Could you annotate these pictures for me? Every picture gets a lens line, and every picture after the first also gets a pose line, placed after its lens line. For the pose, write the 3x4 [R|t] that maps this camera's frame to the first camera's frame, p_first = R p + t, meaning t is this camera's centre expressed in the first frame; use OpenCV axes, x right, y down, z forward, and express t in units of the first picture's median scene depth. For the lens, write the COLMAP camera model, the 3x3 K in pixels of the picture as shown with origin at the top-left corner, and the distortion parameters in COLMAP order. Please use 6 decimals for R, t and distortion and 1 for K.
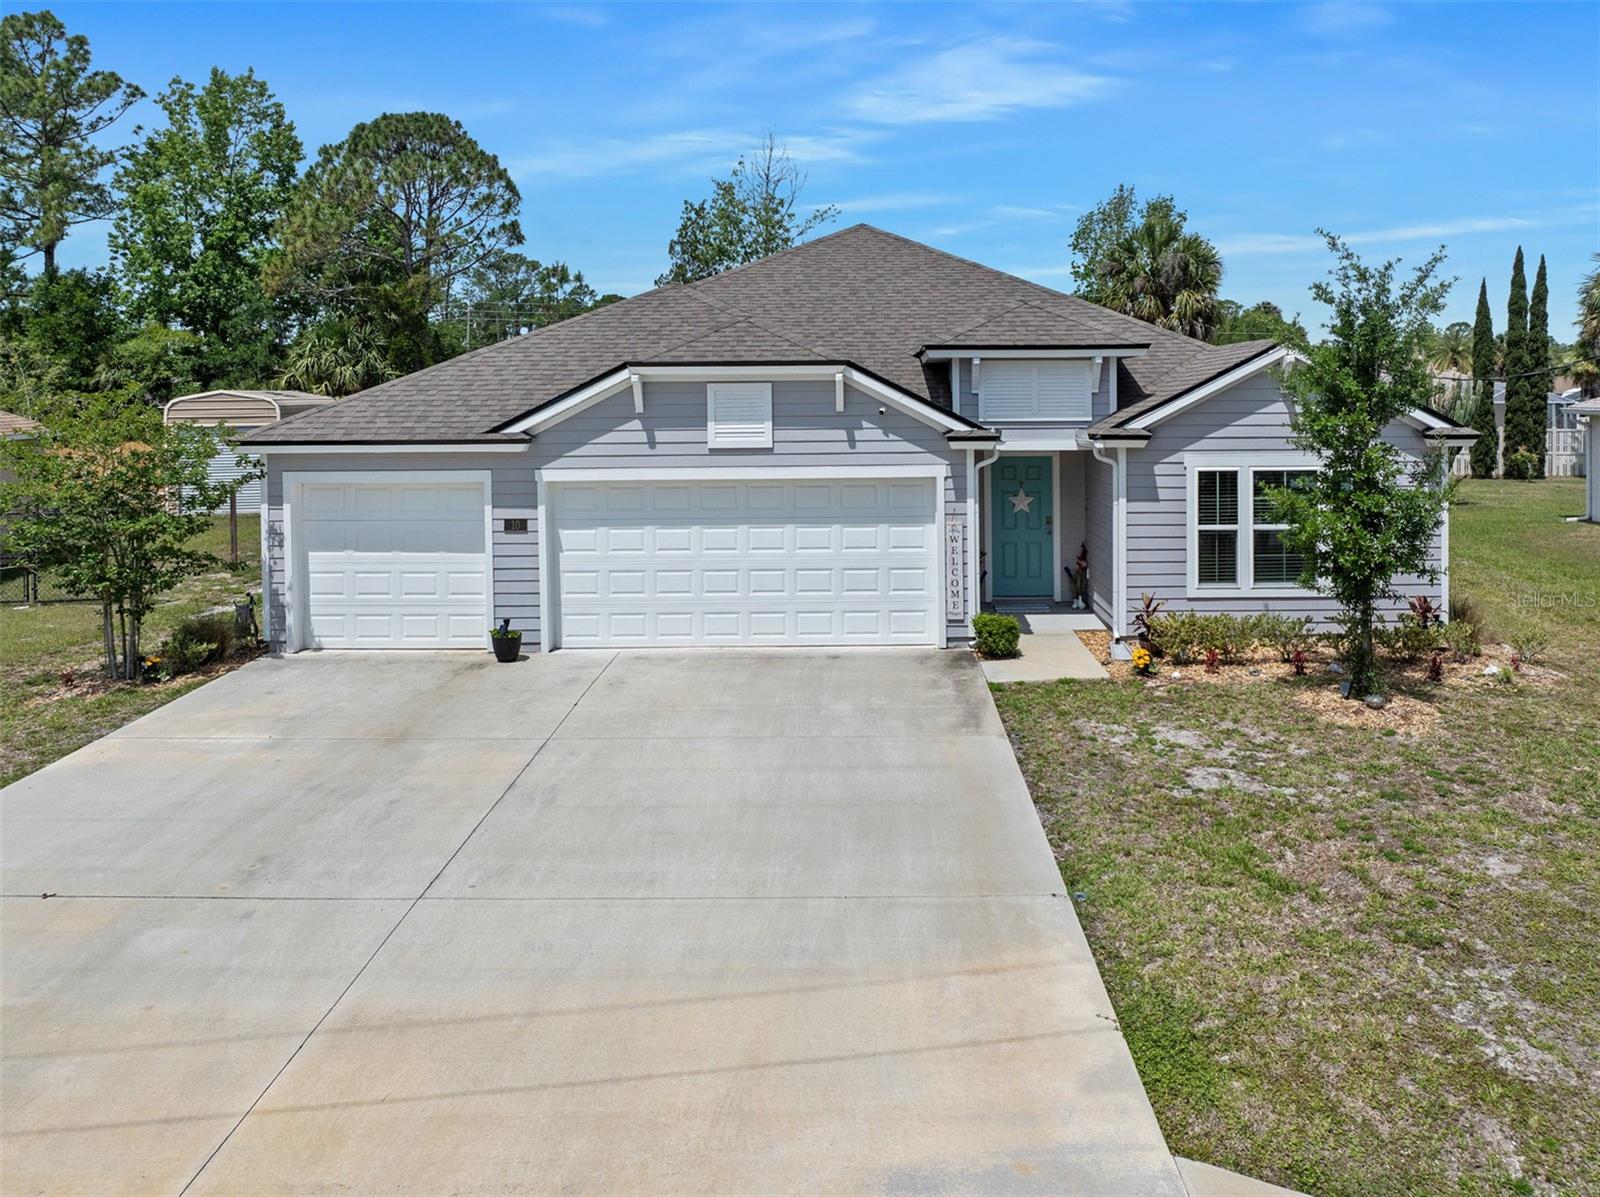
lens RADIAL K [[1126.2, 0, 906.5], [0, 1126.2, 483.0], [0, 0, 1]] dist [-0.031934, 0.002040]
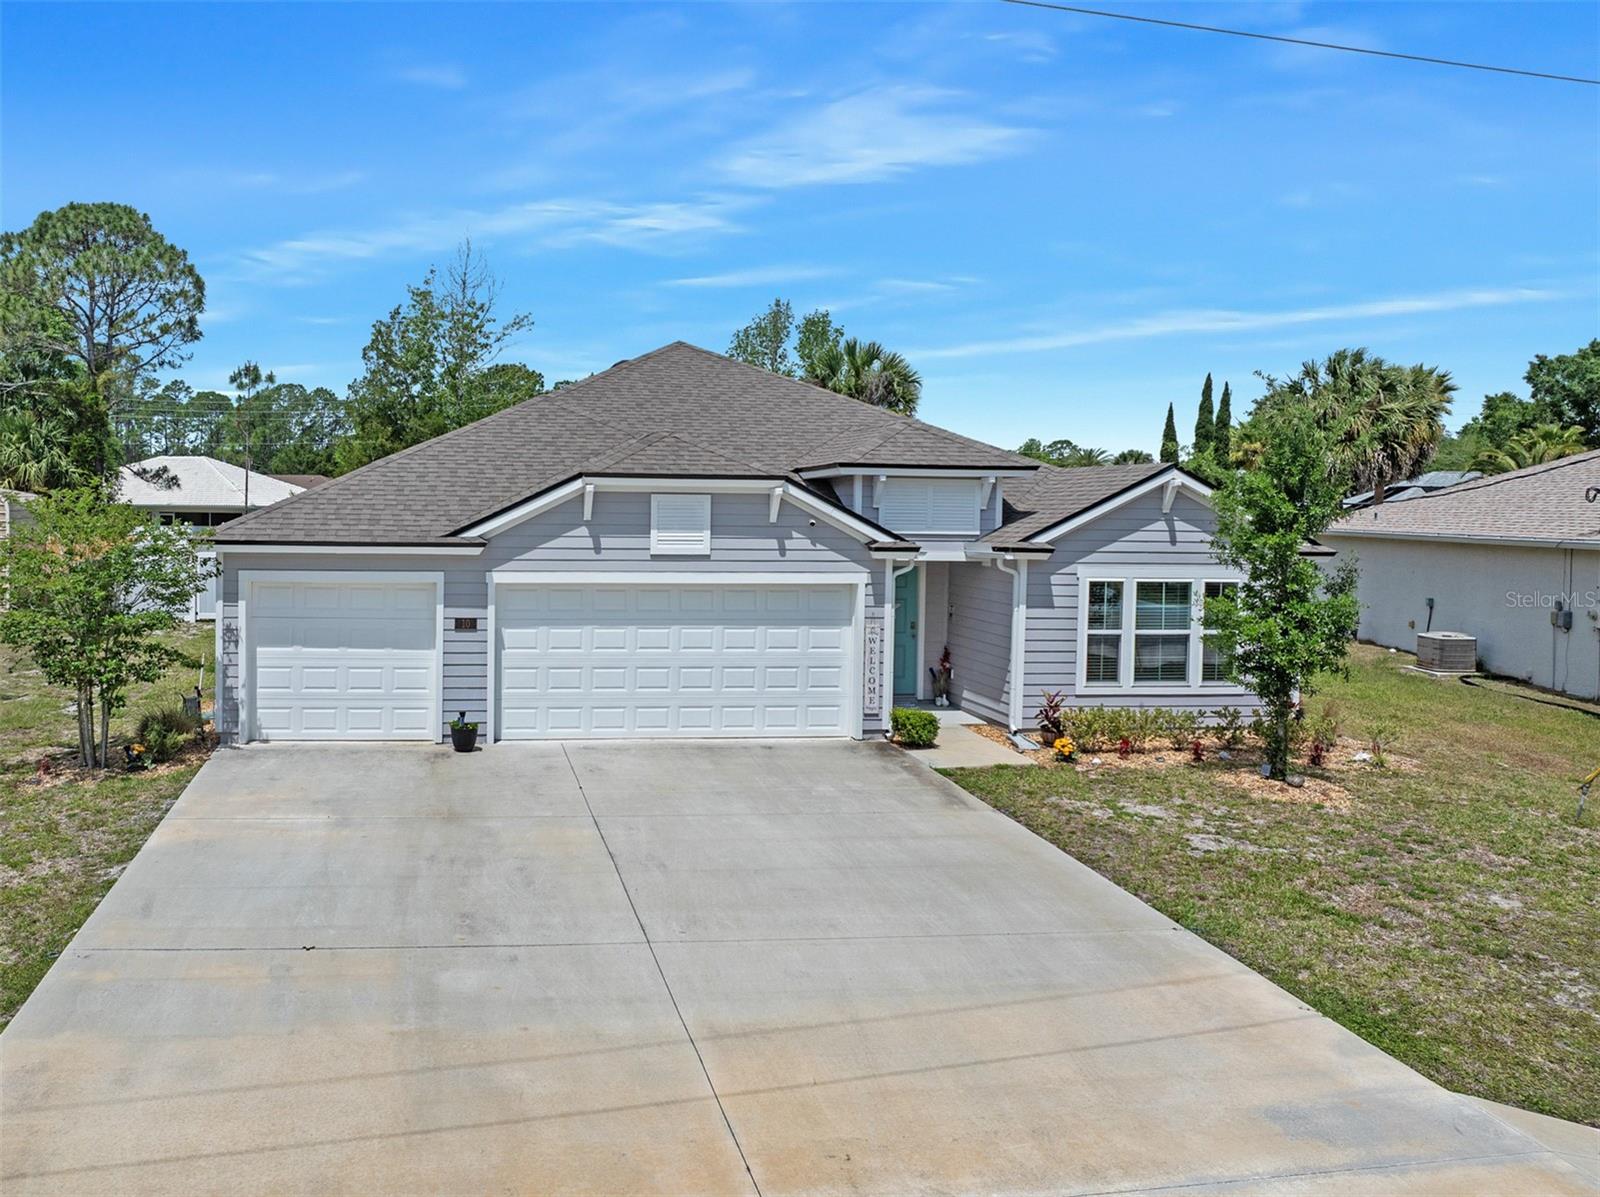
lens RADIAL K [[1153.4, 0, 570.2], [0, 1153.4, 601.4], [0, 0, 1]] dist [-0.032119, 0.005064]
pose [[0.996872, 0.011942, 0.078120, -0.340773], [-0.012600, 0.999889, 0.007931, 0.006513], [-0.078017, -0.008890, 0.996912, -0.097022]]
